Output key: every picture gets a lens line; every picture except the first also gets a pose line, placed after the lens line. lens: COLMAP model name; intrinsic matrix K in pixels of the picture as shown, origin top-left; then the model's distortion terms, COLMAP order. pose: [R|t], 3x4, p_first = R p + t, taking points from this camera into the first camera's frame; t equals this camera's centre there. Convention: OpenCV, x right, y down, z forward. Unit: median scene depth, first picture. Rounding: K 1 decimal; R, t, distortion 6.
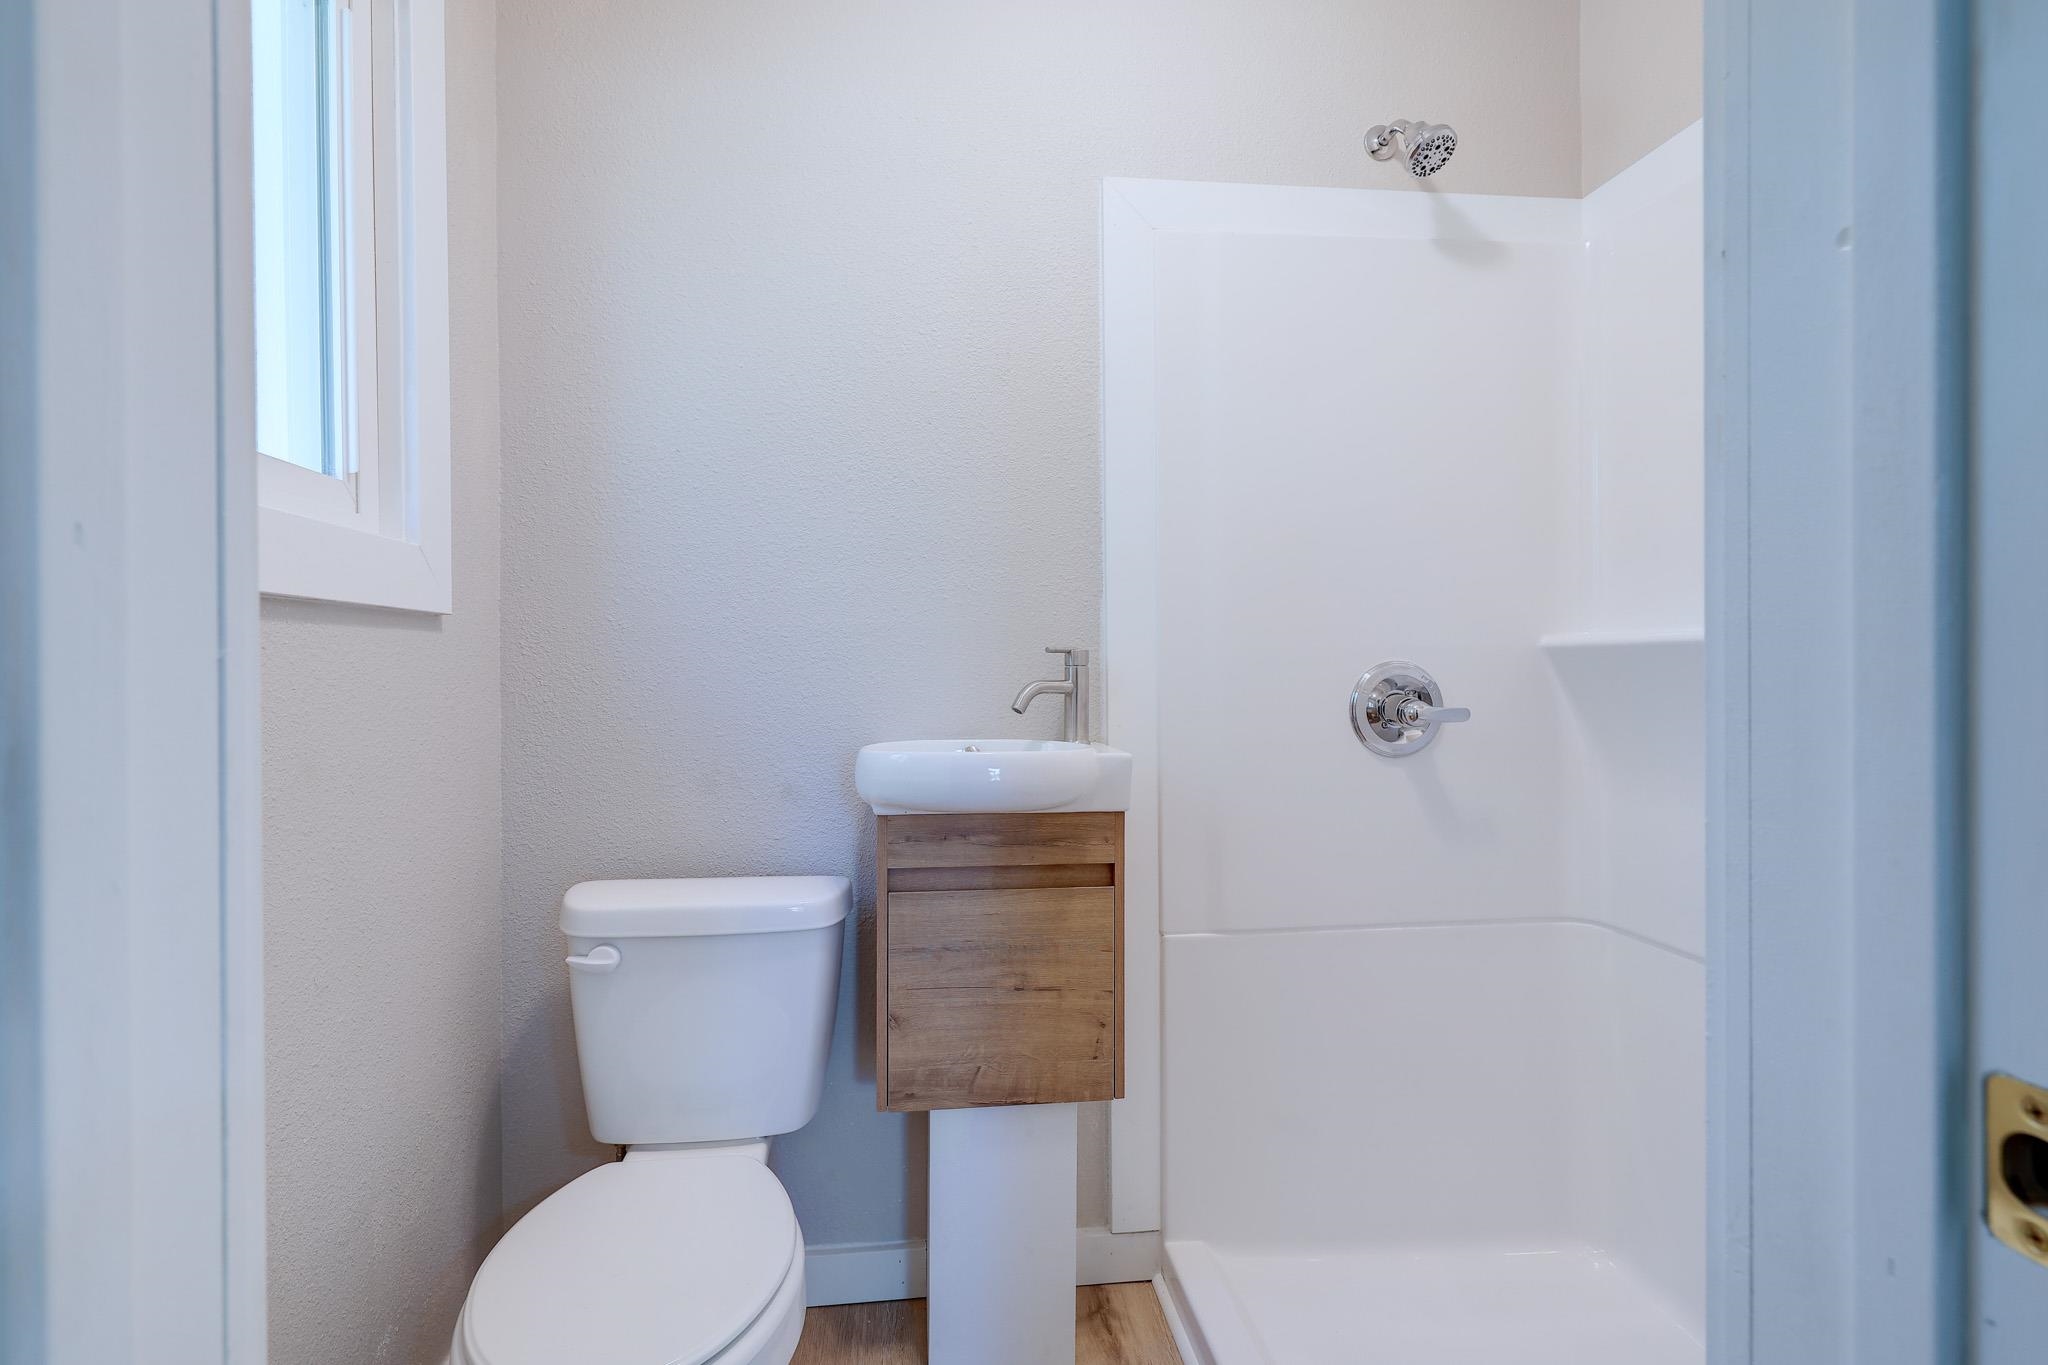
lens RADIAL K [[870.7, 0, 1018.3], [0, 870.7, 674.0], [0, 0, 1]] dist [0.001282, -0.000671]
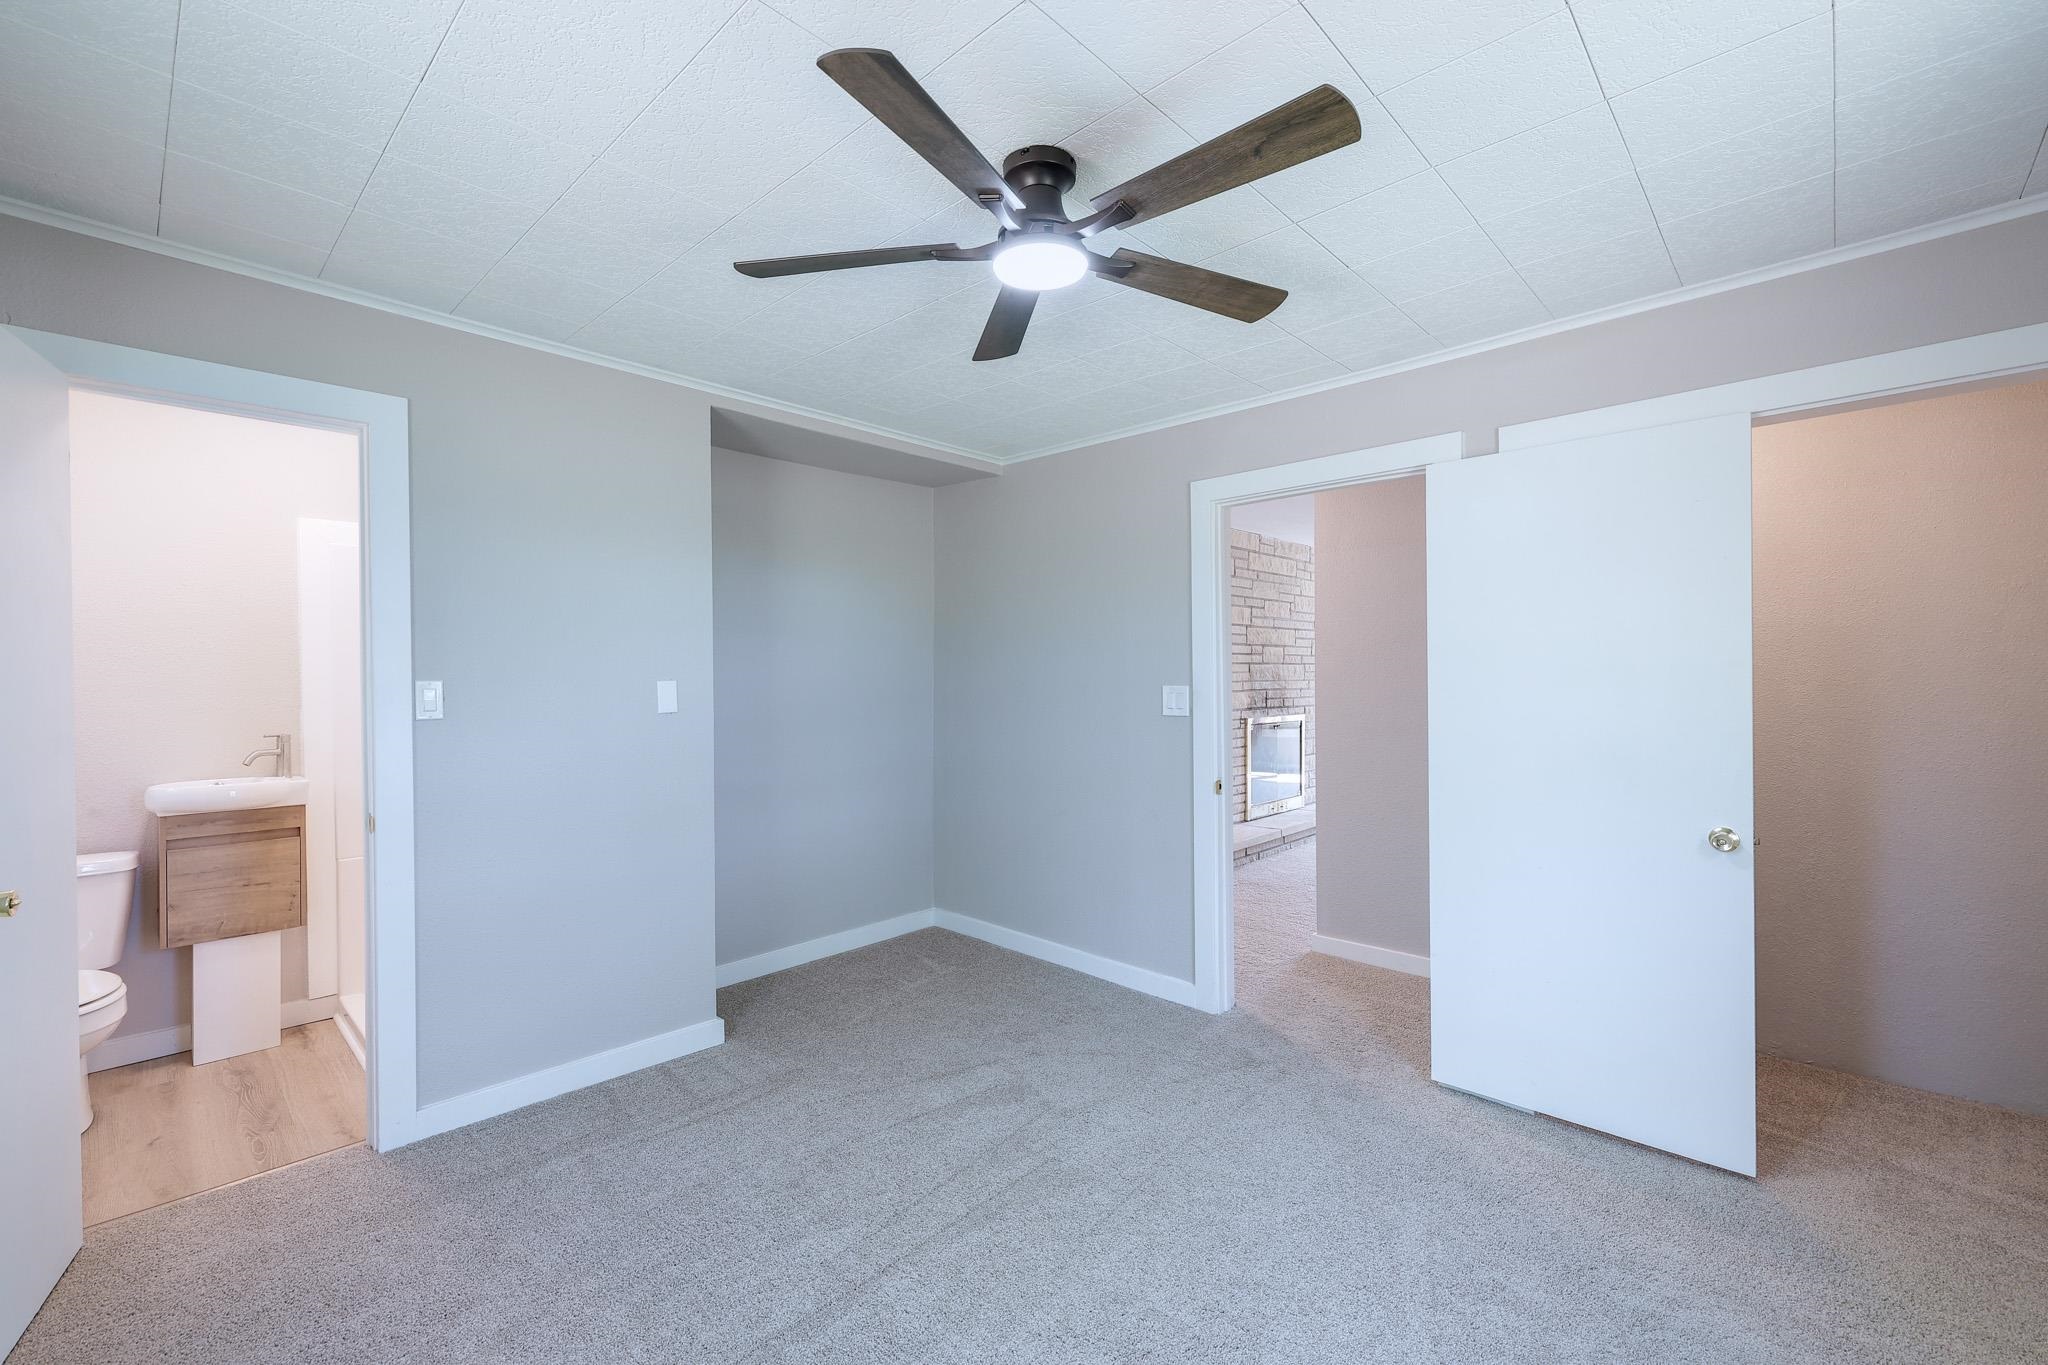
lens RADIAL K [[870.7, 0, 1035.1], [0, 870.7, 676.2], [0, 0, 1]] dist [0.001282, -0.000671]
pose [[0.781814, -0.006508, 0.623477, 0.199181], [0.009967, 0.999948, -0.002060, -0.168433], [-0.623432, 0.007824, 0.781839, -2.111911]]
